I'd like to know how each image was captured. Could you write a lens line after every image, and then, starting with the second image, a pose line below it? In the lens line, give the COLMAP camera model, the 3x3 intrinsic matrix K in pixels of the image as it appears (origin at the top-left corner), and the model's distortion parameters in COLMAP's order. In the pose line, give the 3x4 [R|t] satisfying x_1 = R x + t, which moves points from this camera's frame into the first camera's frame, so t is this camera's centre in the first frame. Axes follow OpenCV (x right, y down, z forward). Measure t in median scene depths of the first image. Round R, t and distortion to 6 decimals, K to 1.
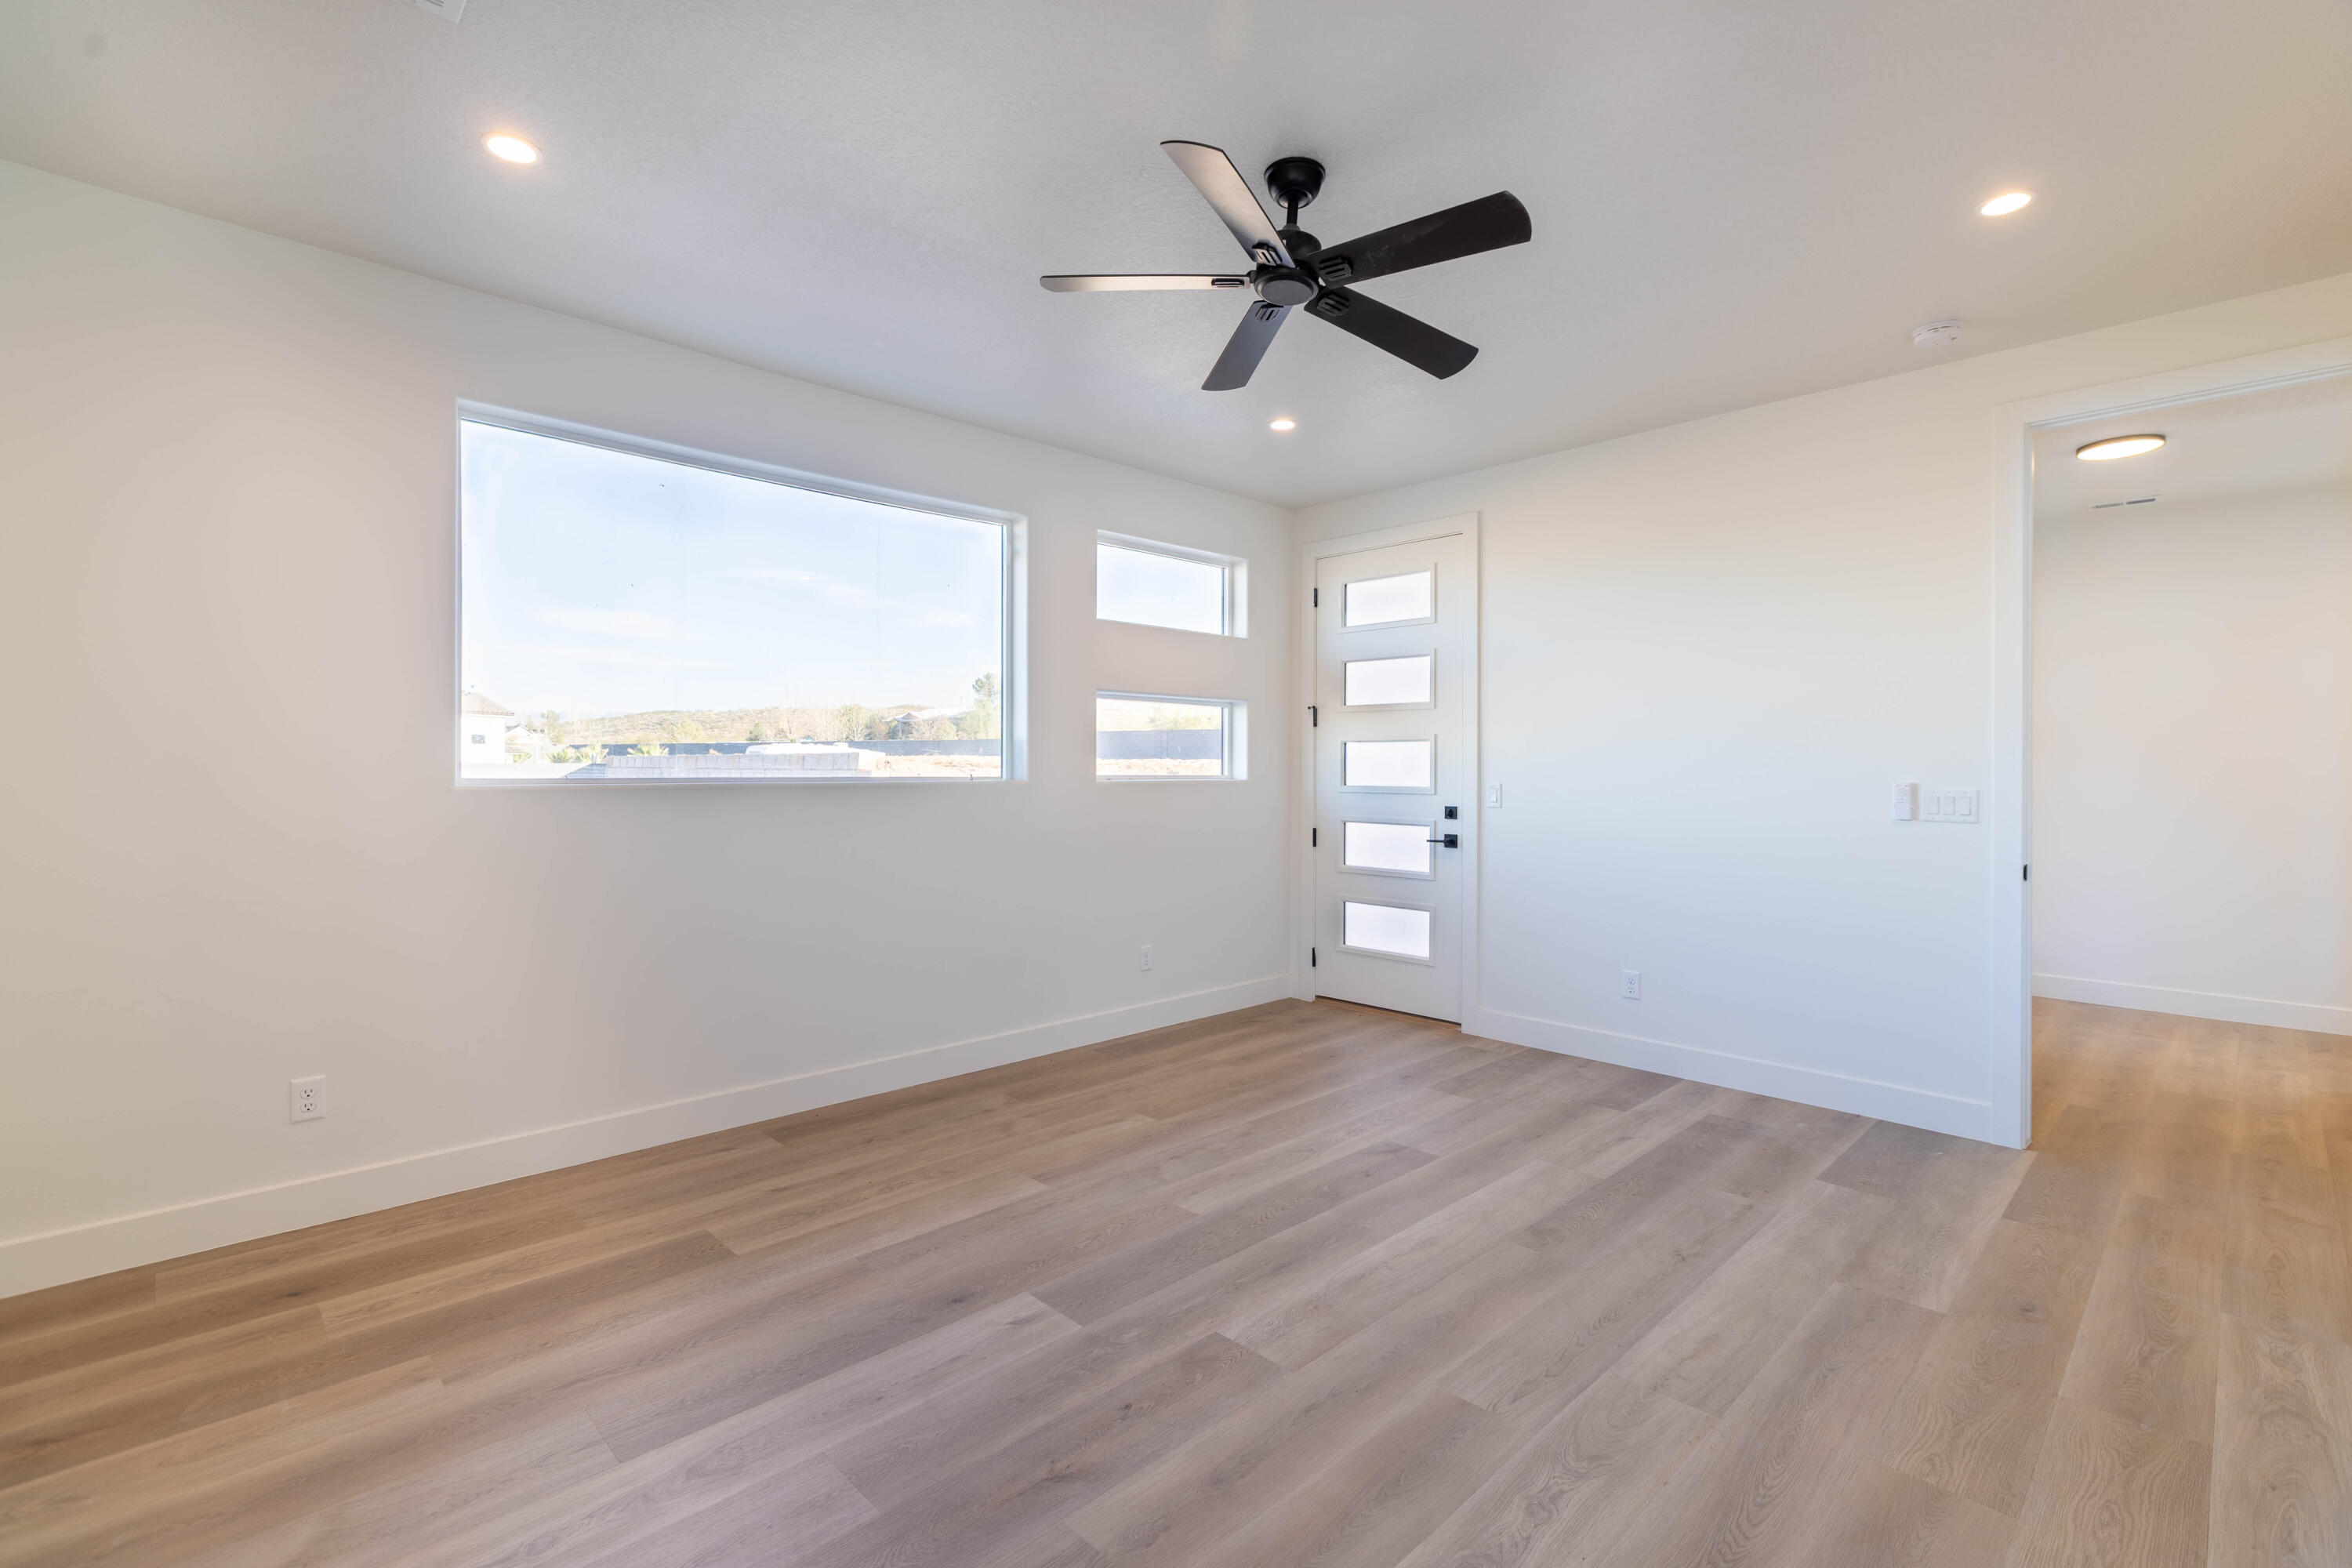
lens RADIAL K [[1052.7, 0, 1177.1], [0, 1052.7, 773.8], [0, 0, 1]] dist [-0.000801, -0.000511]
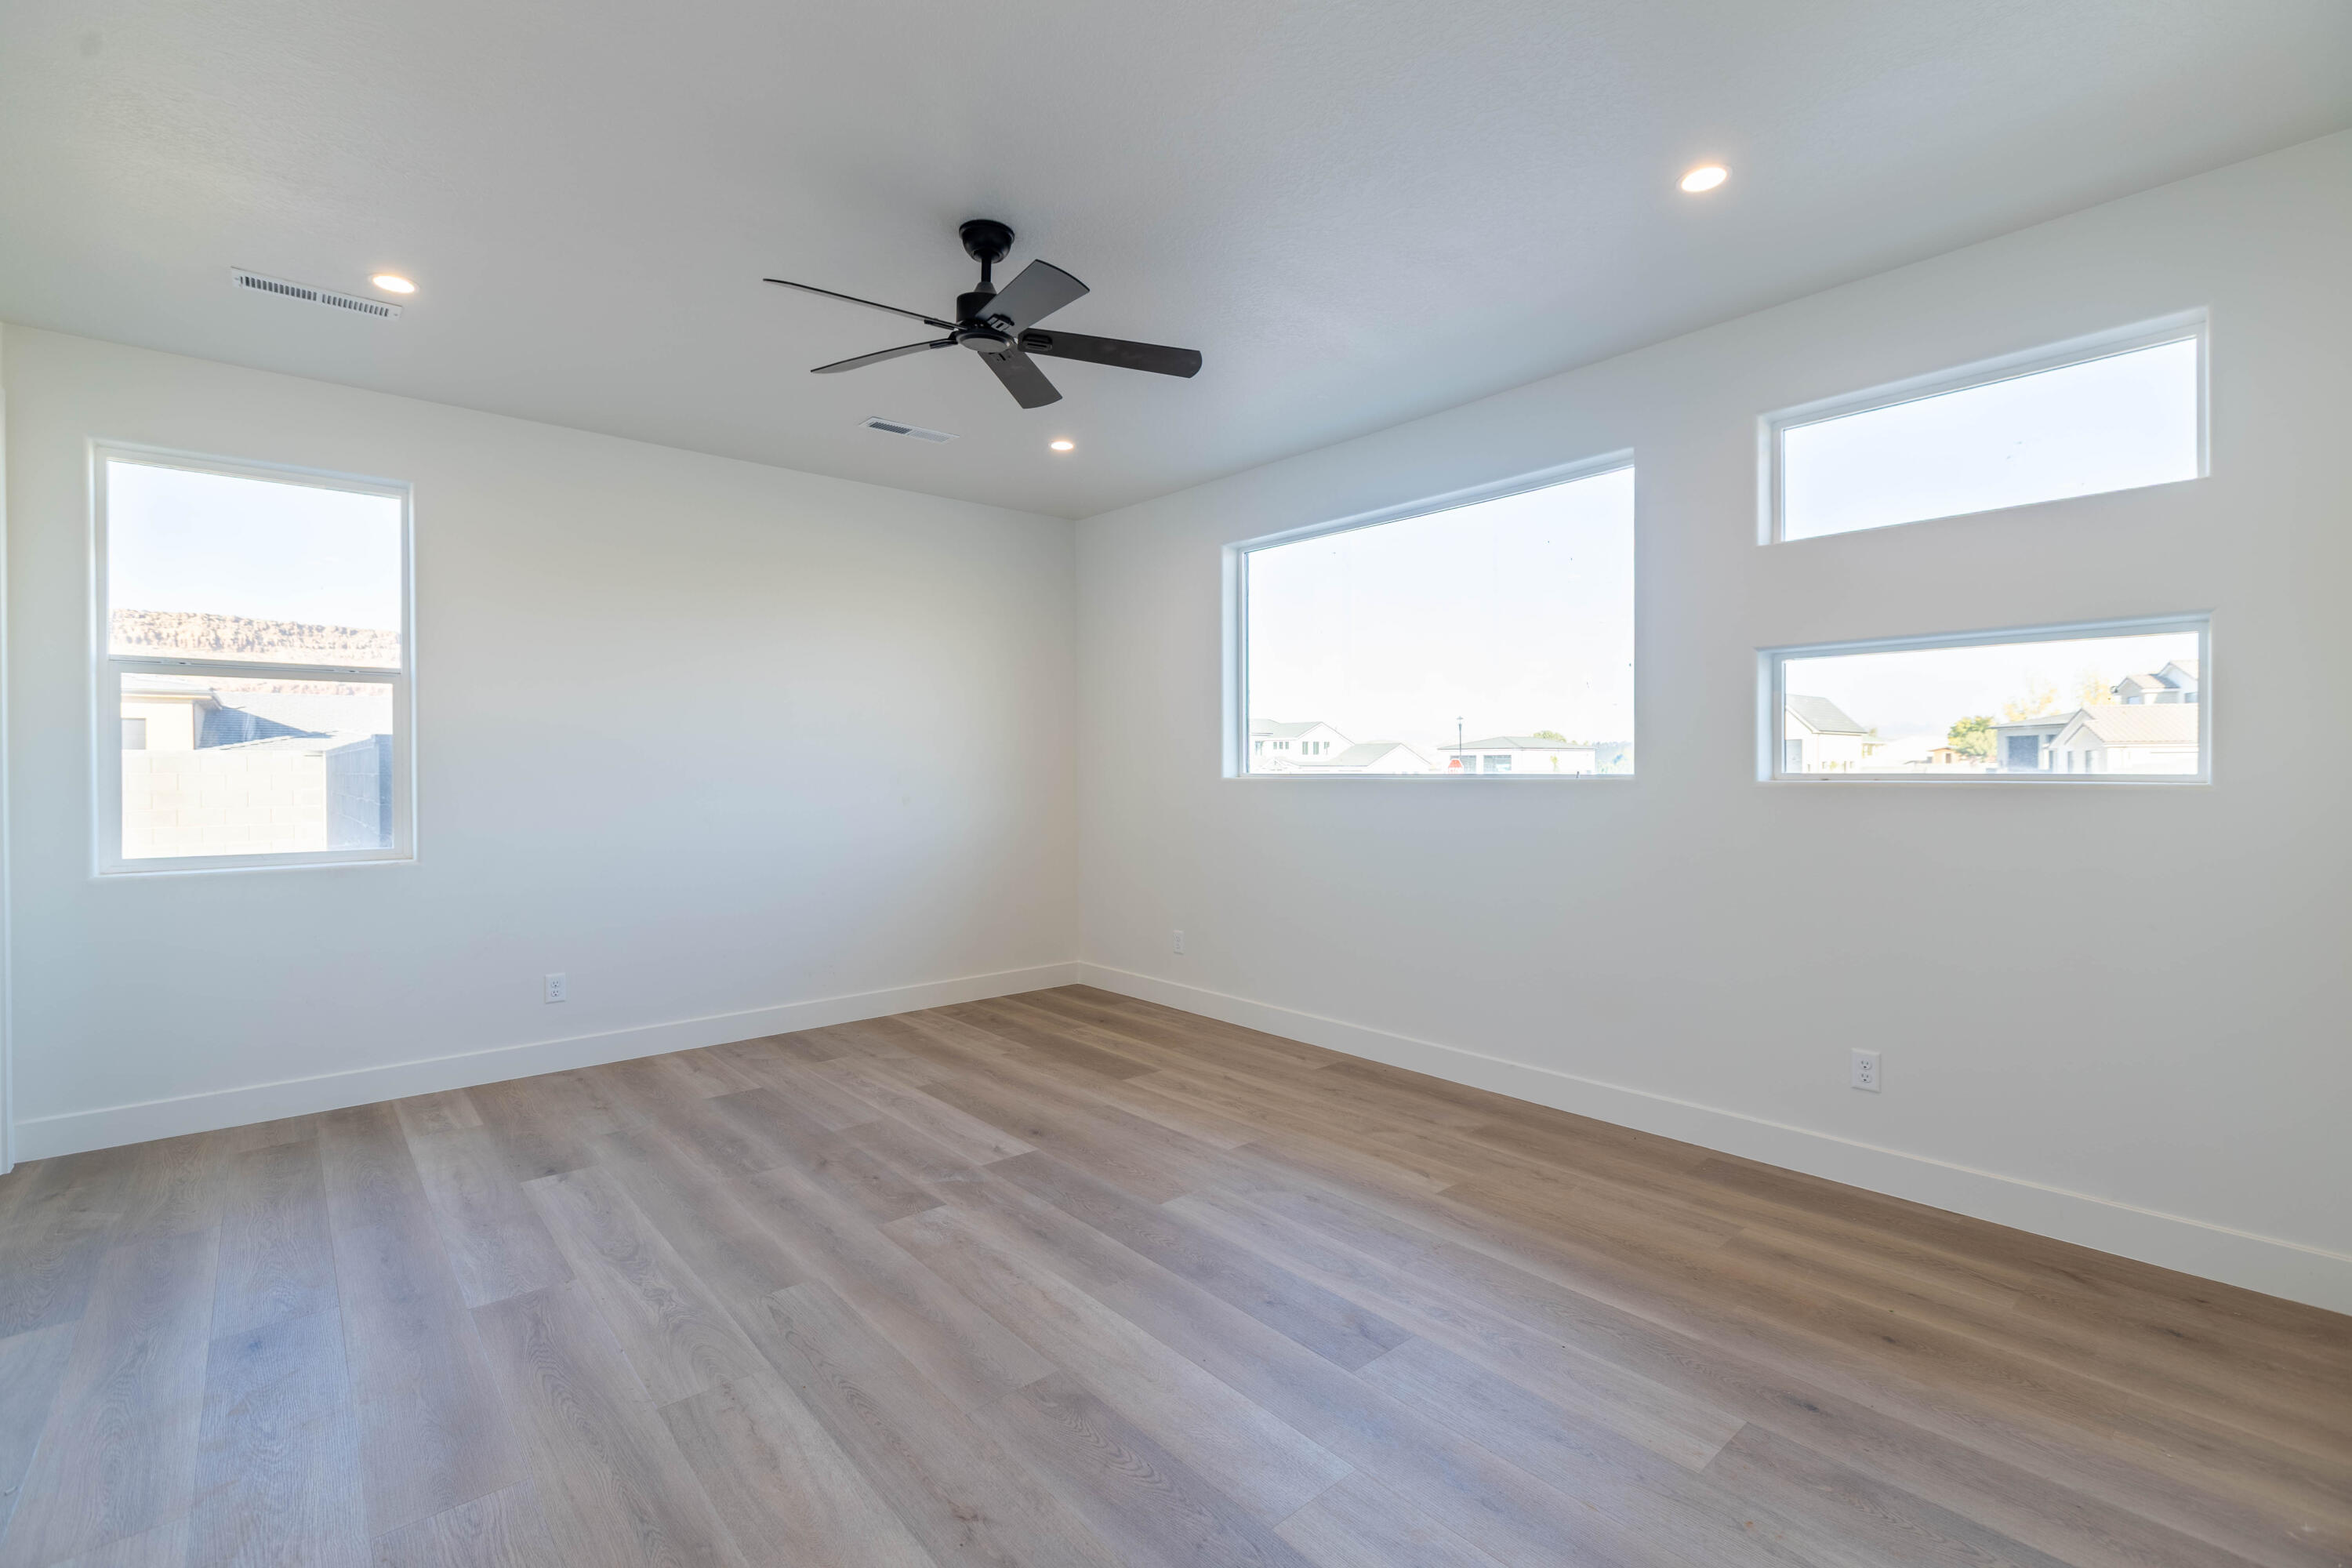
lens RADIAL K [[1052.7, 0, 1177.1], [0, 1052.7, 773.8], [0, 0, 1]] dist [-0.000801, -0.000511]
pose [[-0.064967, 0.002172, -0.997885, 1.030720], [-0.000764, 0.999997, 0.002227, 0.001803], [0.997887, 0.000907, -0.064965, 1.082847]]
